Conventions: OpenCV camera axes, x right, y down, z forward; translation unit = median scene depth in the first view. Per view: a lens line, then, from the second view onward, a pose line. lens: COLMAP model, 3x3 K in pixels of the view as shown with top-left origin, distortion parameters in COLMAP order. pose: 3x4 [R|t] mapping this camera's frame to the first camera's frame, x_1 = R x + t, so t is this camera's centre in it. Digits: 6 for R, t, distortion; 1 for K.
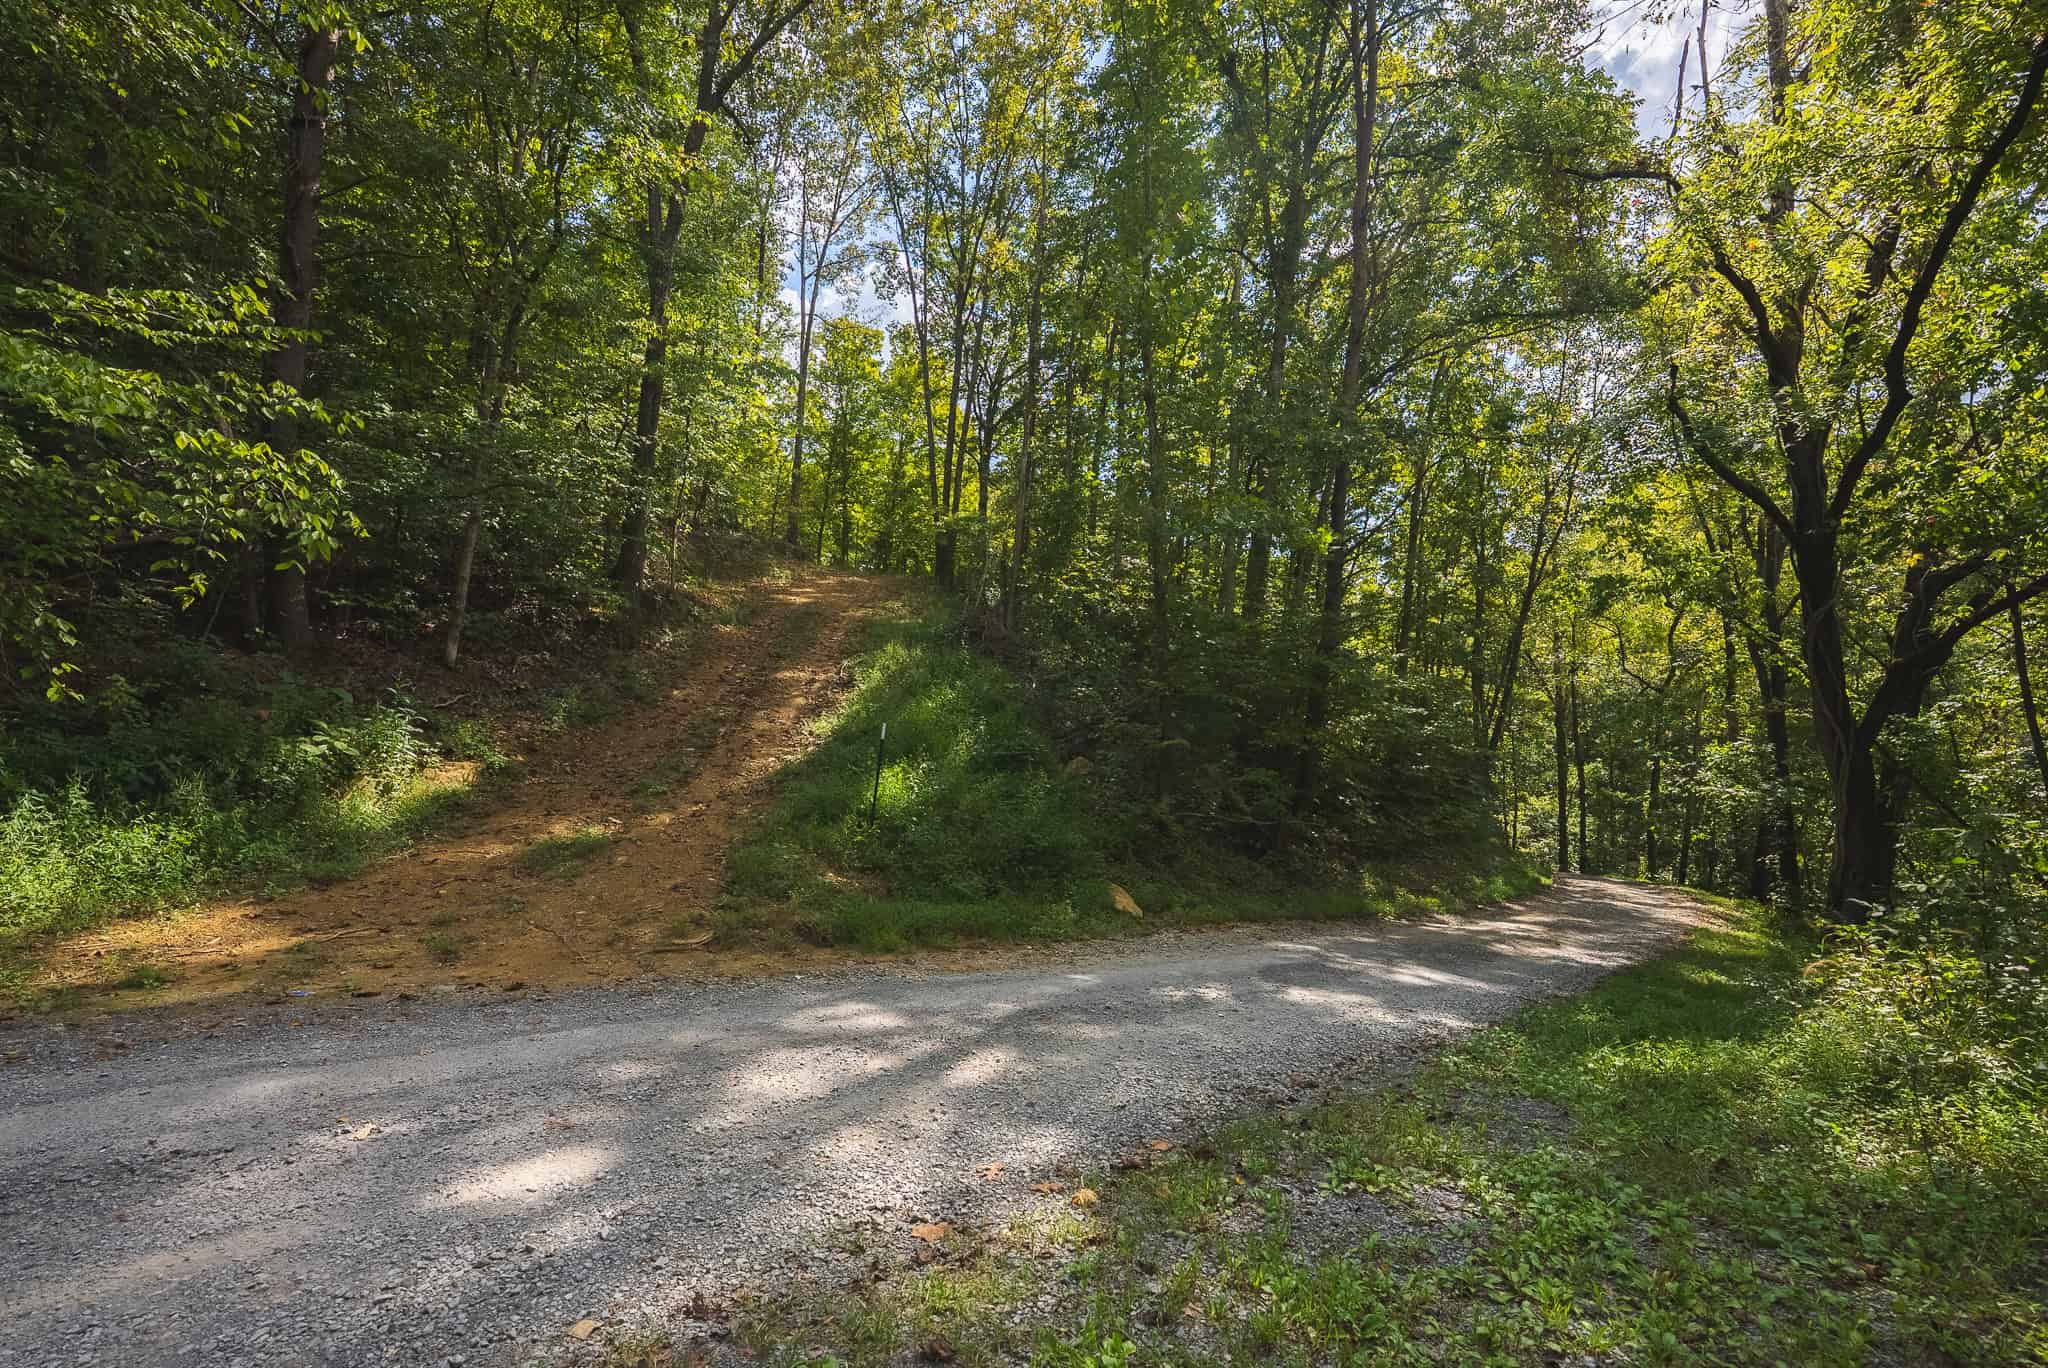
lens RADIAL K [[1005.3, 0, 1021.5], [0, 1005.3, 676.1], [0, 0, 1]] dist [0.017936, 0.000776]
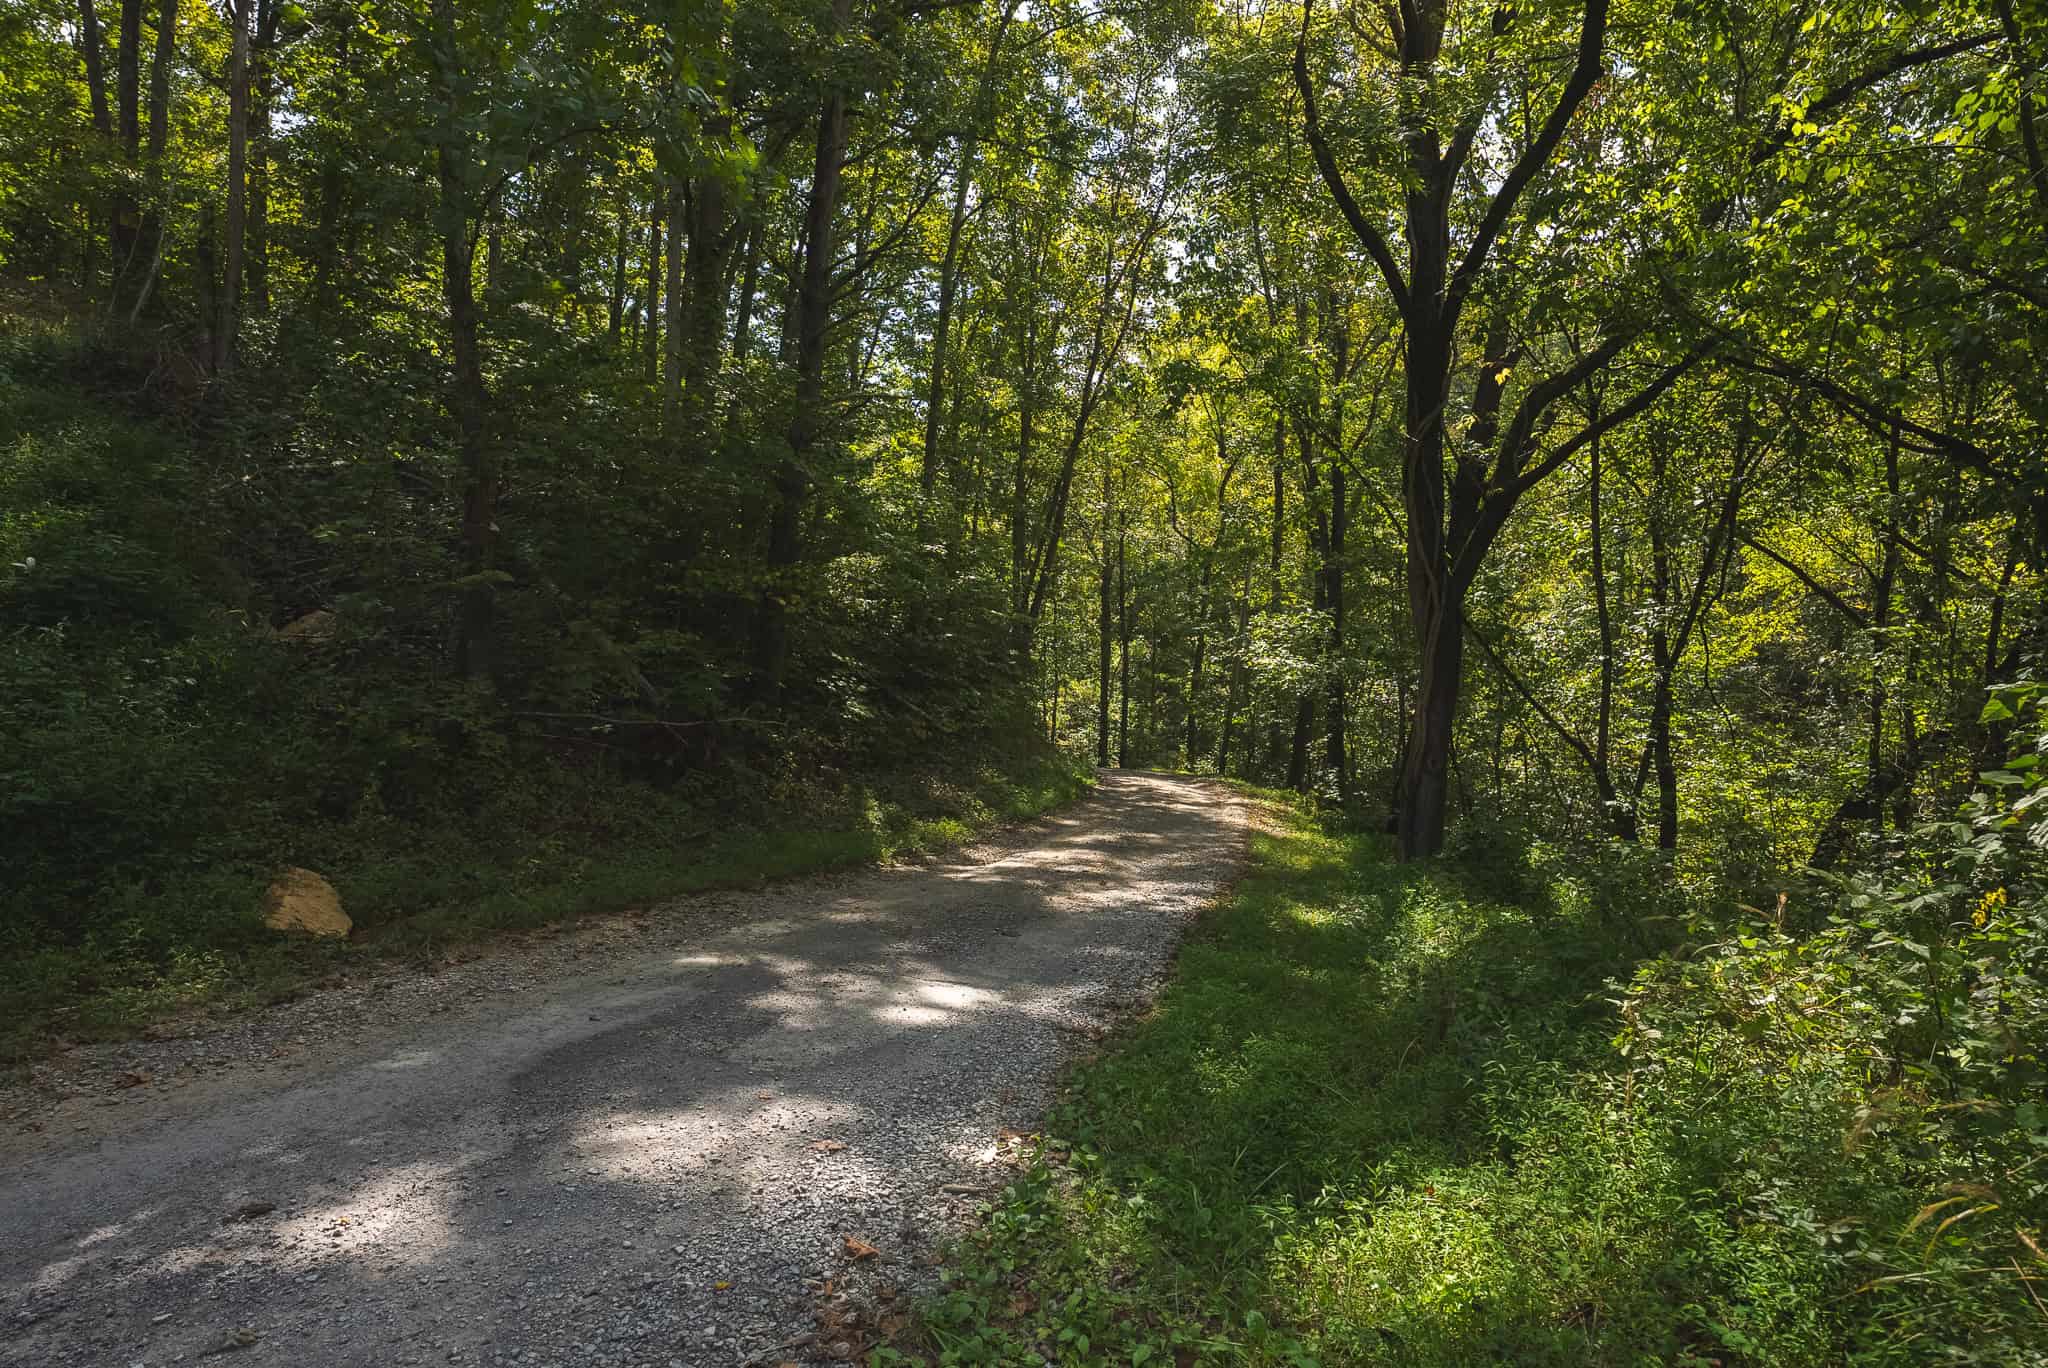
lens RADIAL K [[1063.3, 0, 1024.4], [0, 1063.3, 687.2], [0, 0, 1]] dist [0.000211, -0.000016]
pose [[0.905706, -0.020768, 0.423398, 0.101563], [-0.026576, 0.994053, 0.105609, 0.035987], [-0.423073, -0.106903, 0.899767, 0.240491]]
